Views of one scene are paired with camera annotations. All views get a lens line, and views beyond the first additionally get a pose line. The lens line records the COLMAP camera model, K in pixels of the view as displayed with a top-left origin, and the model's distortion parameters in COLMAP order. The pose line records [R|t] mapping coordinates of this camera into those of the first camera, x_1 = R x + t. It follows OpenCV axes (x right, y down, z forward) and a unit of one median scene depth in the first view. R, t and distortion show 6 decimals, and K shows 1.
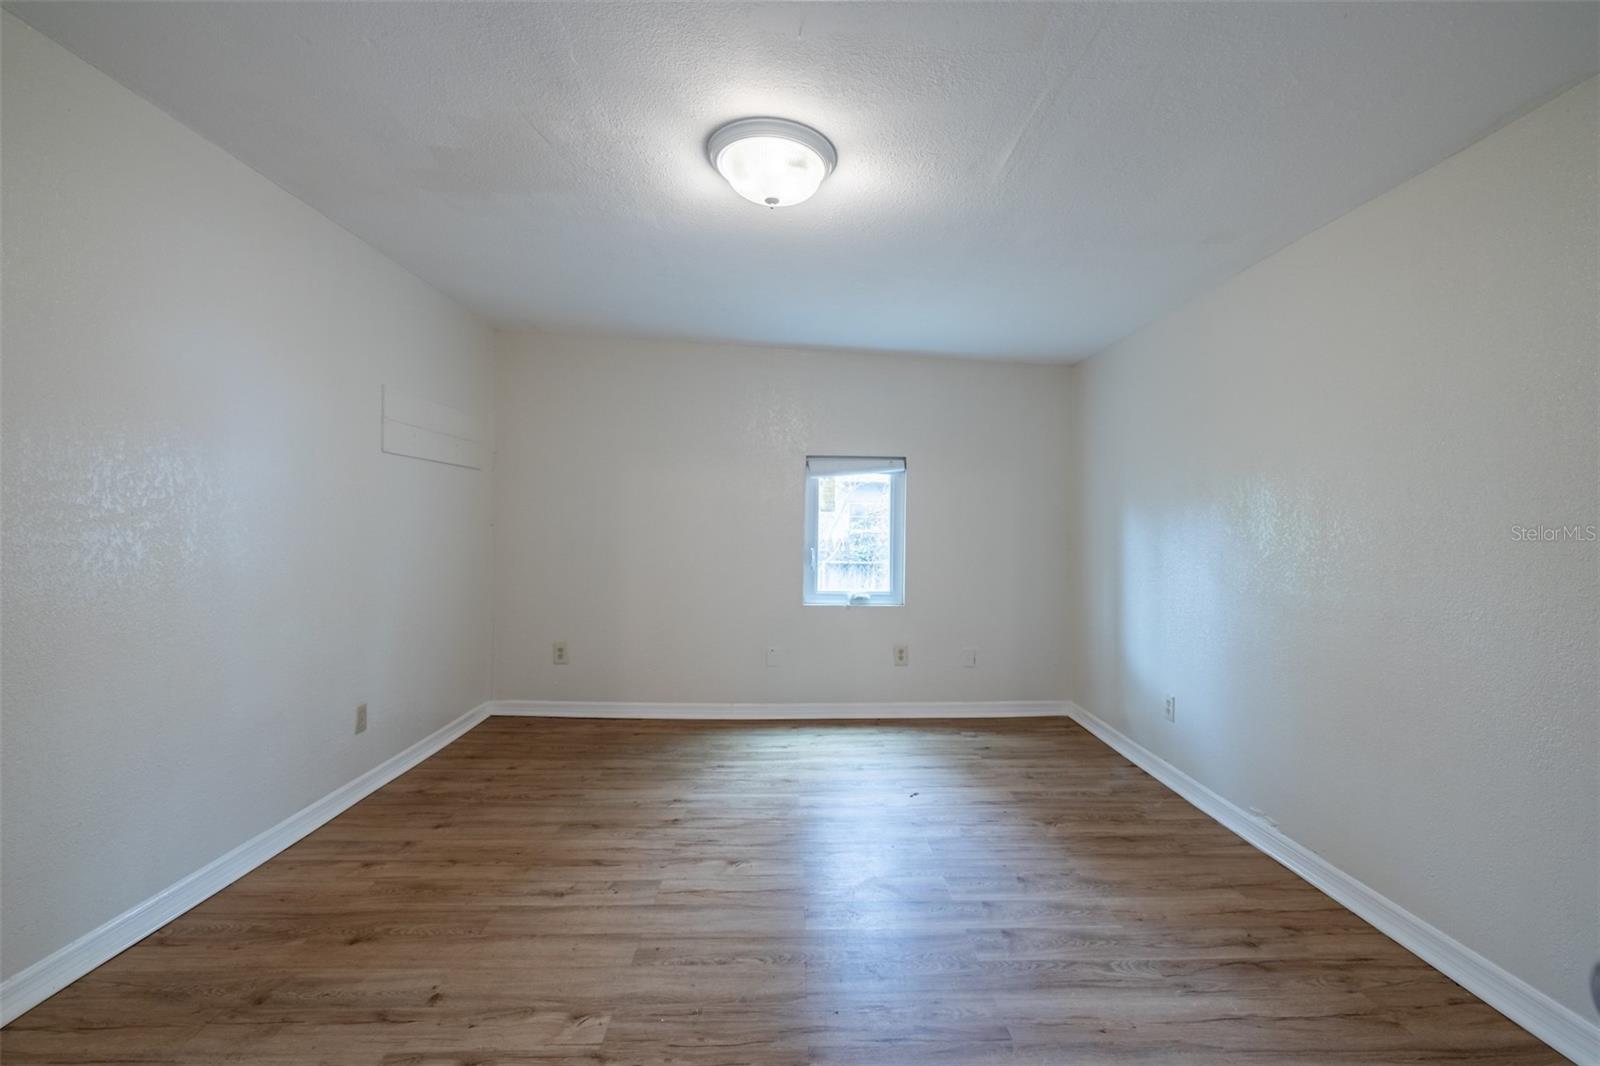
lens RADIAL K [[681.6, 0, 795.9], [0, 681.6, 533.8], [0, 0, 1]] dist [-0.002749, -0.000213]
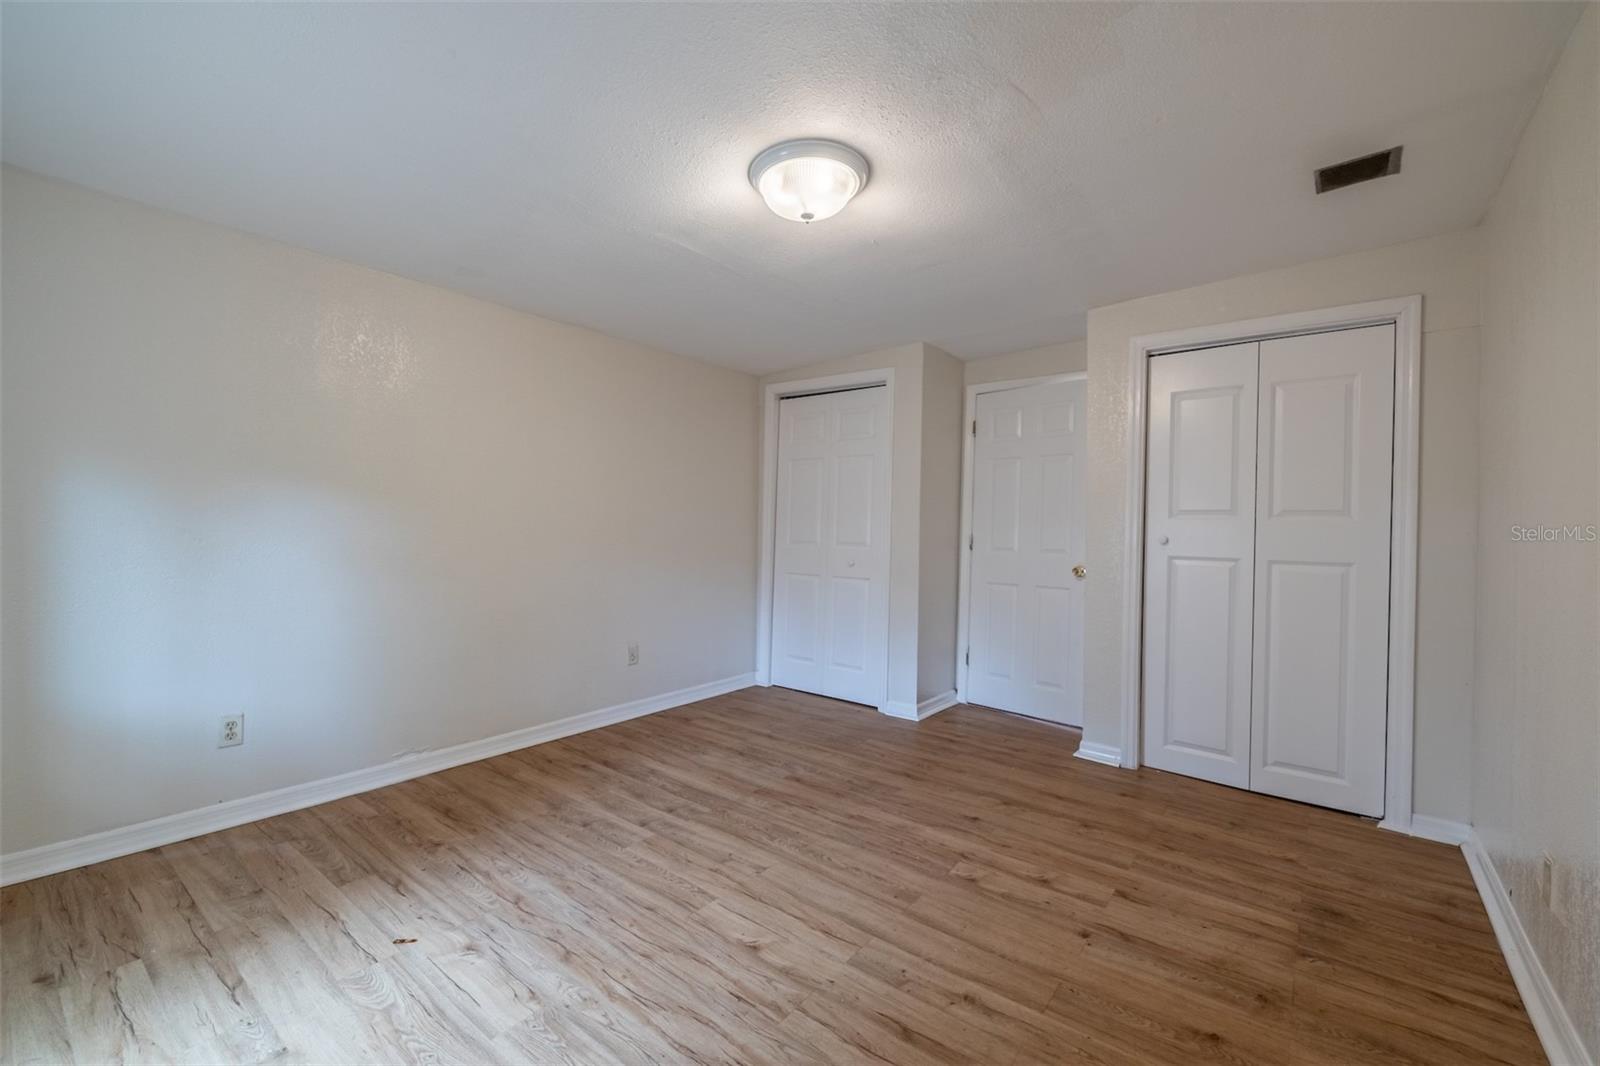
lens RADIAL K [[681.6, 0, 796.6], [0, 681.6, 529.1], [0, 0, 1]] dist [-0.002749, -0.000213]
pose [[-0.786660, -0.028182, 0.616743, -0.690397], [-0.021184, 0.999602, 0.018657, -0.017888], [-0.617023, 0.001612, -0.786943, 1.822051]]
